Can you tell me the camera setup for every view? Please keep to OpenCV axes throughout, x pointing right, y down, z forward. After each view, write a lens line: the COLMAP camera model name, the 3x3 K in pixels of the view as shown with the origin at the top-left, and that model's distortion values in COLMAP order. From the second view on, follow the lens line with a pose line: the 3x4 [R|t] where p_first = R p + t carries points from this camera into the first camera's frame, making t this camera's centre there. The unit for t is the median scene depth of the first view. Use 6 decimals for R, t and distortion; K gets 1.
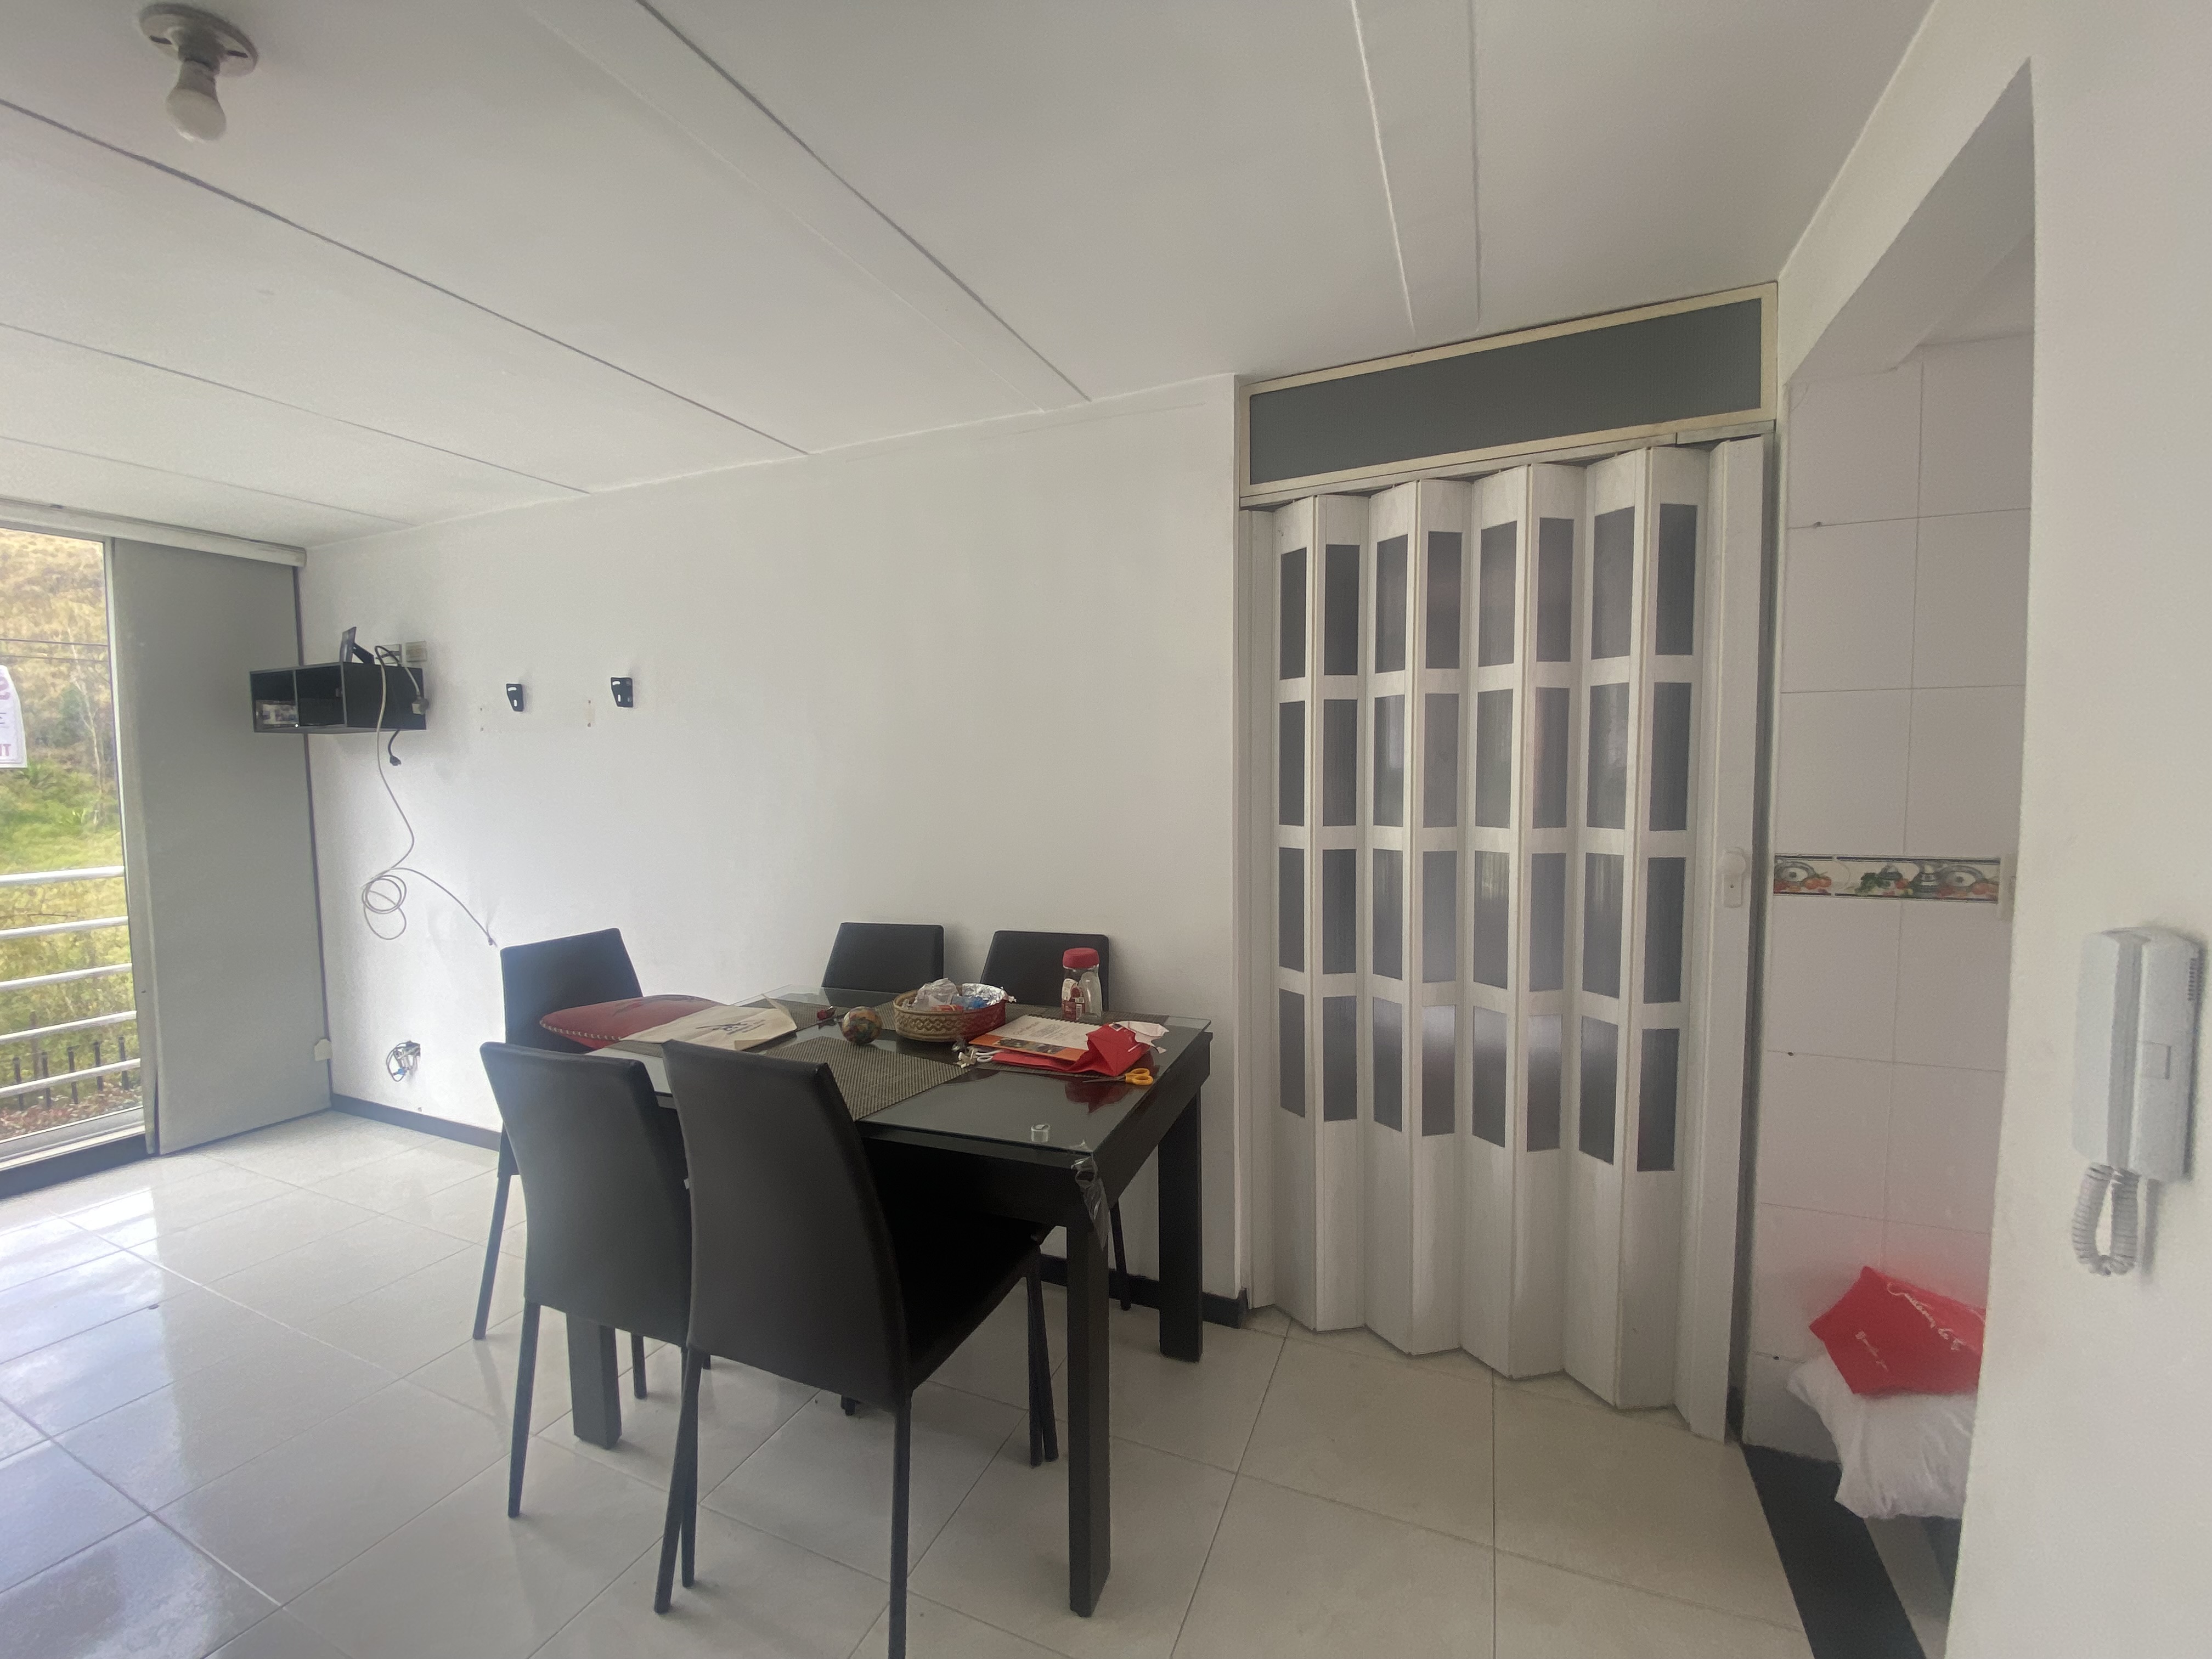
lens RADIAL K [[893.4, 0, 1100.0], [0, 893.4, 823.6], [0, 0, 1]] dist [0.011208, -0.015421]
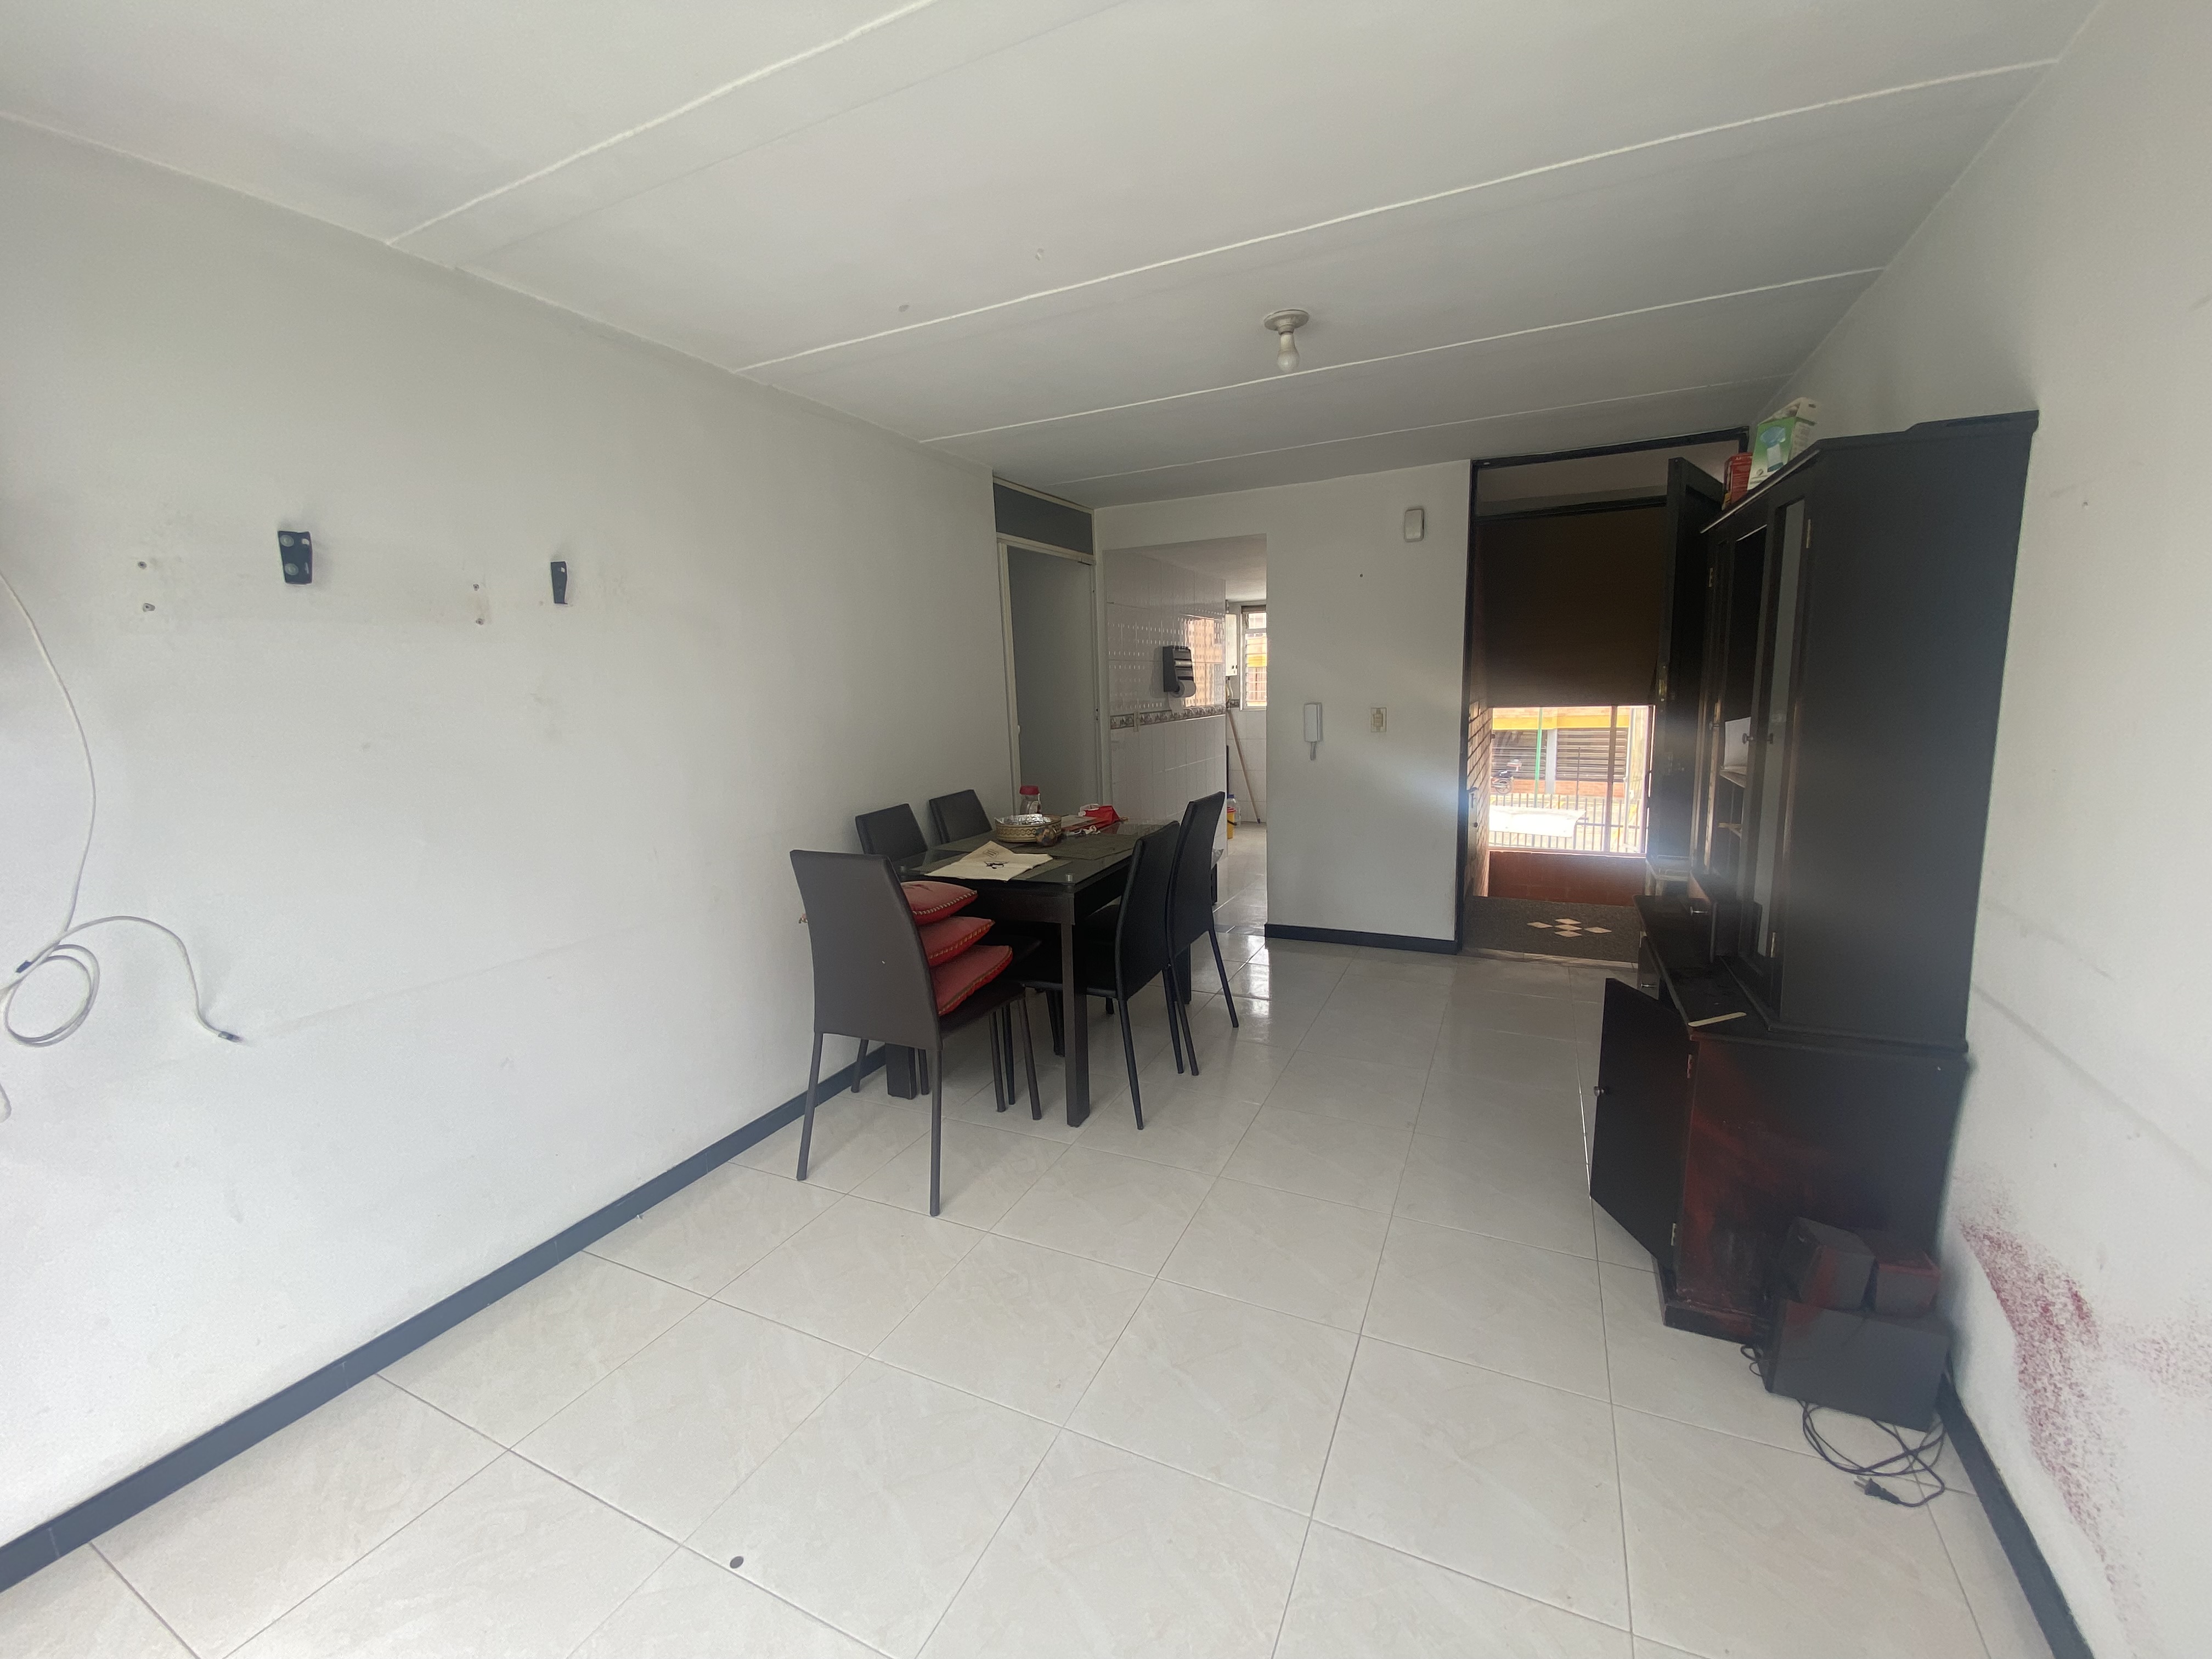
lens RADIAL K [[893.4, 0, 1100.0], [0, 893.4, 823.6], [0, 0, 1]] dist [0.011208, -0.015421]
pose [[0.046881, -0.151121, 0.987403, -1.123482], [0.076255, 0.986147, 0.147308, -0.024153], [-0.995986, 0.068388, 0.057755, 0.472153]]
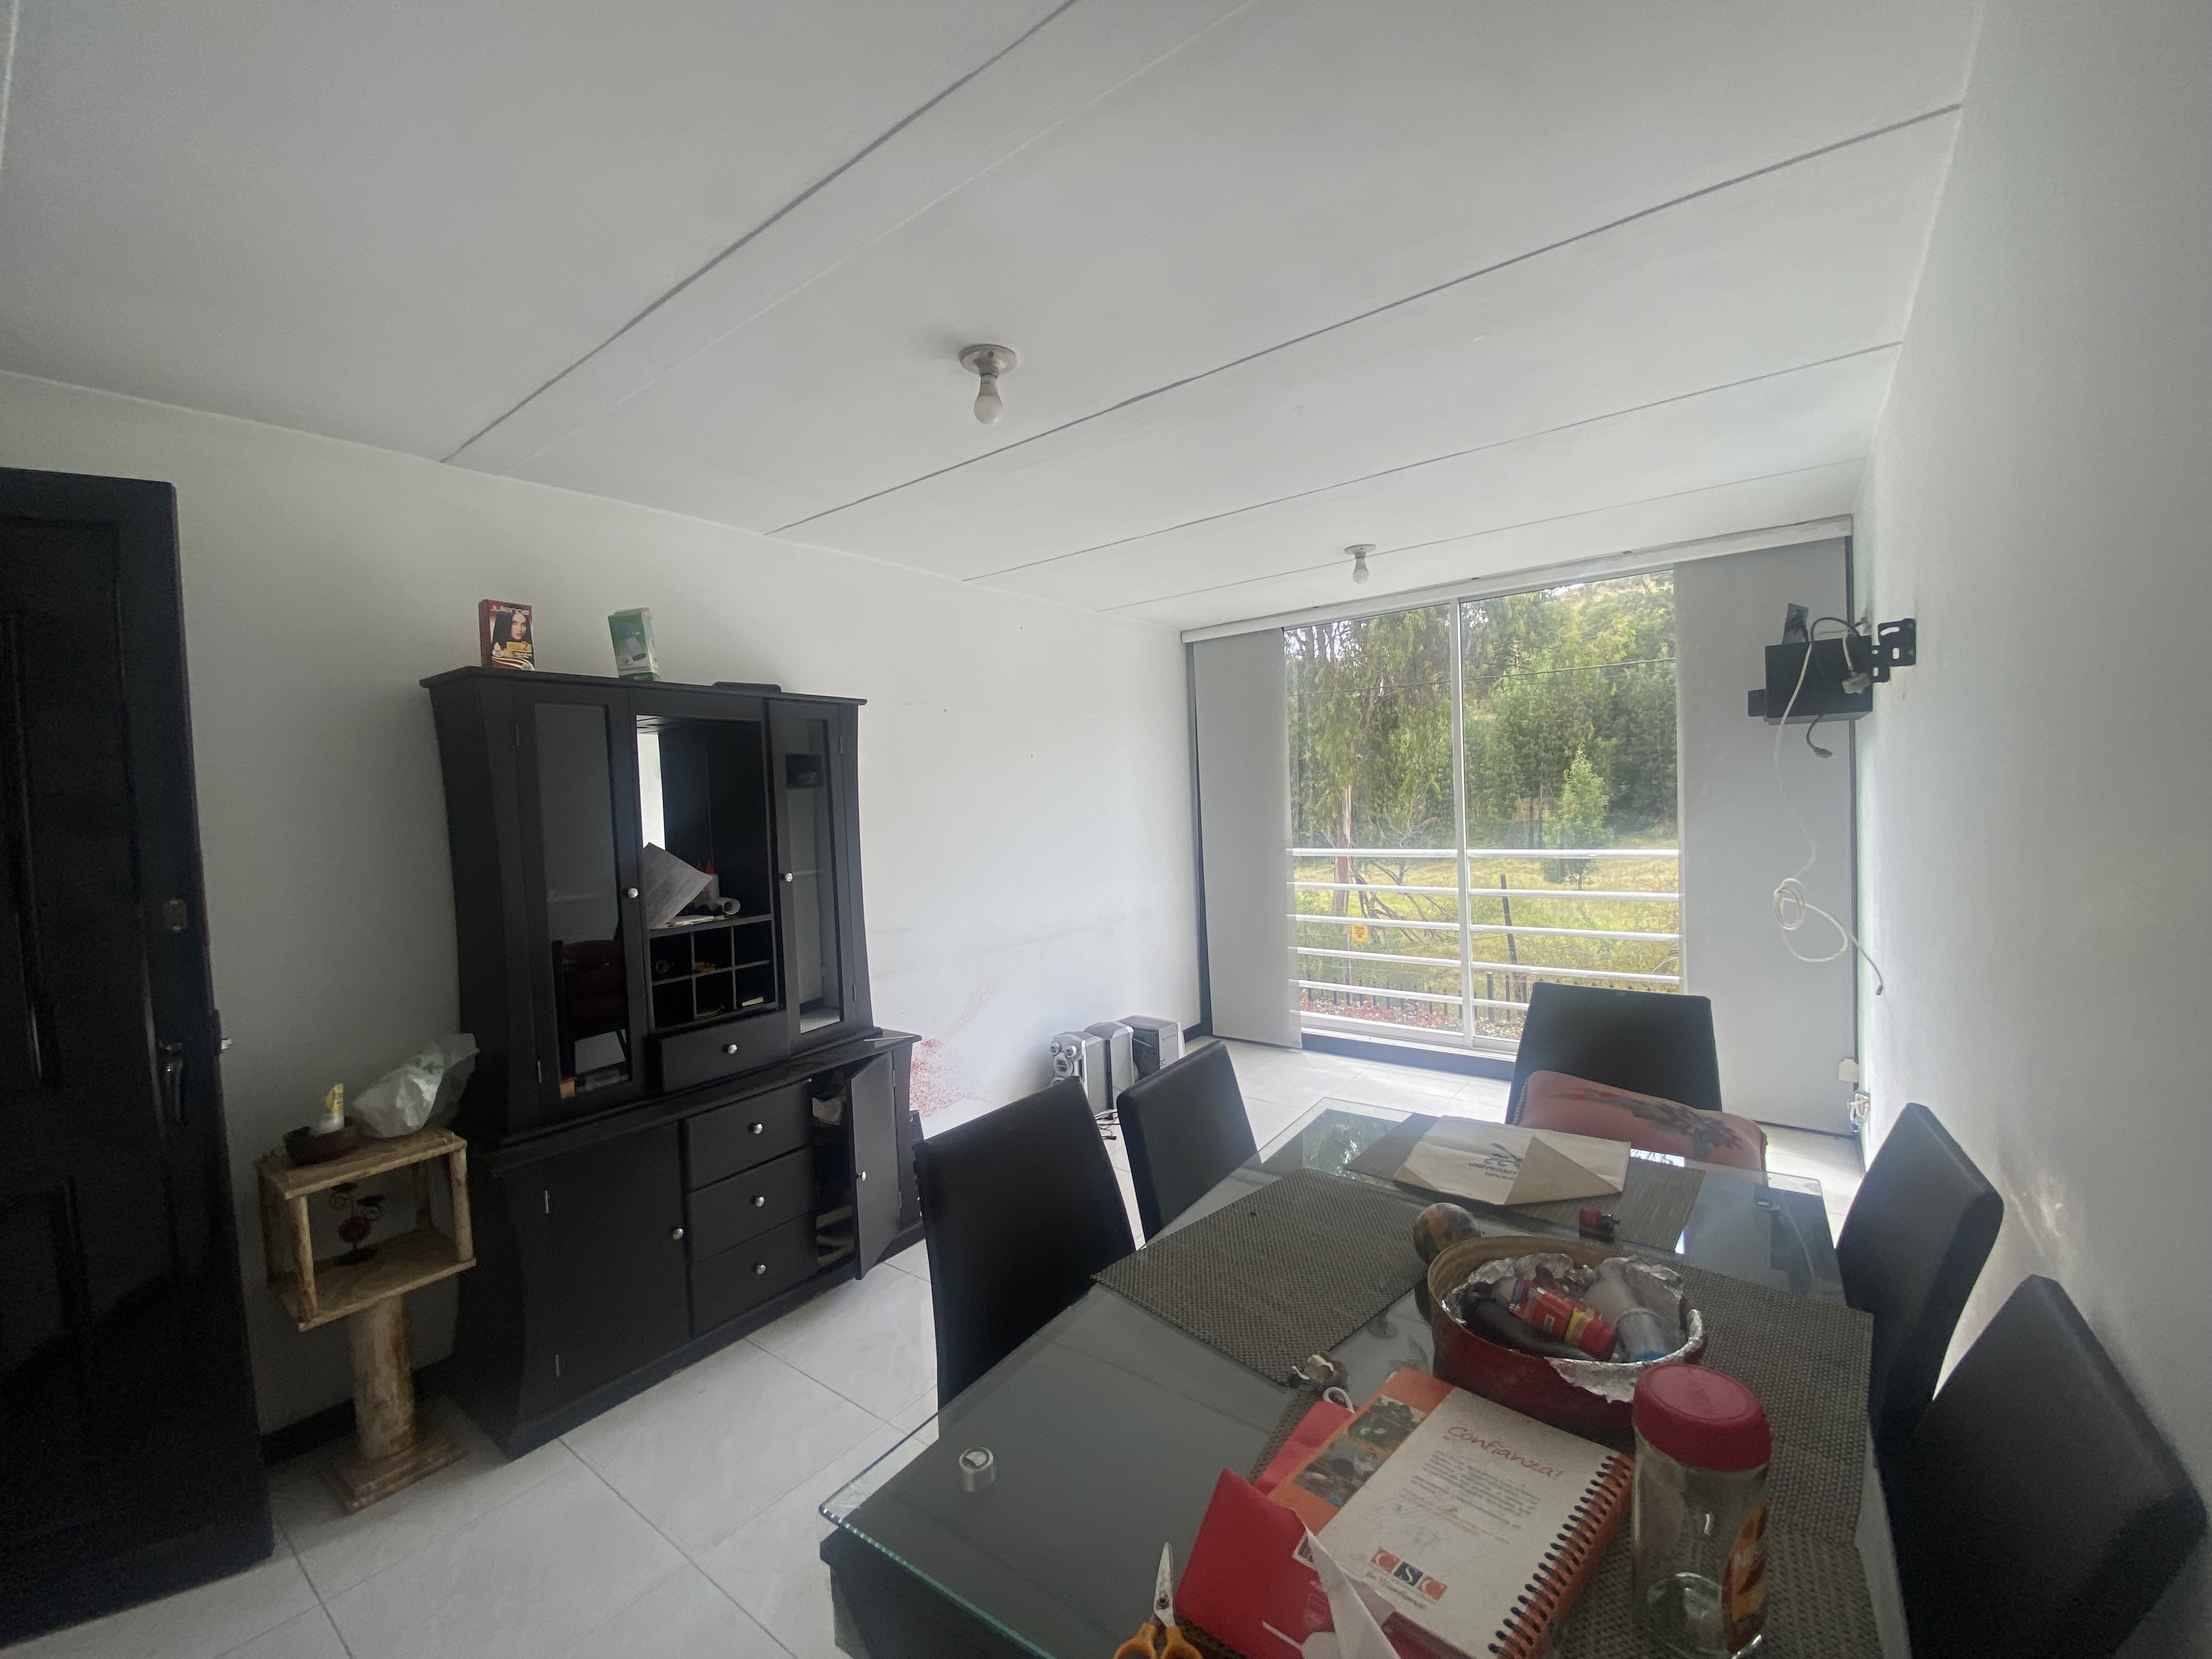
lens RADIAL K [[893.4, 0, 1100.0], [0, 893.4, 823.6], [0, 0, 1]] dist [0.011208, -0.015421]
pose [[-0.244728, 0.057829, -0.967866, 0.197203], [-0.019703, 0.997717, 0.064595, -0.043795], [0.969391, 0.034878, -0.243030, 0.540658]]
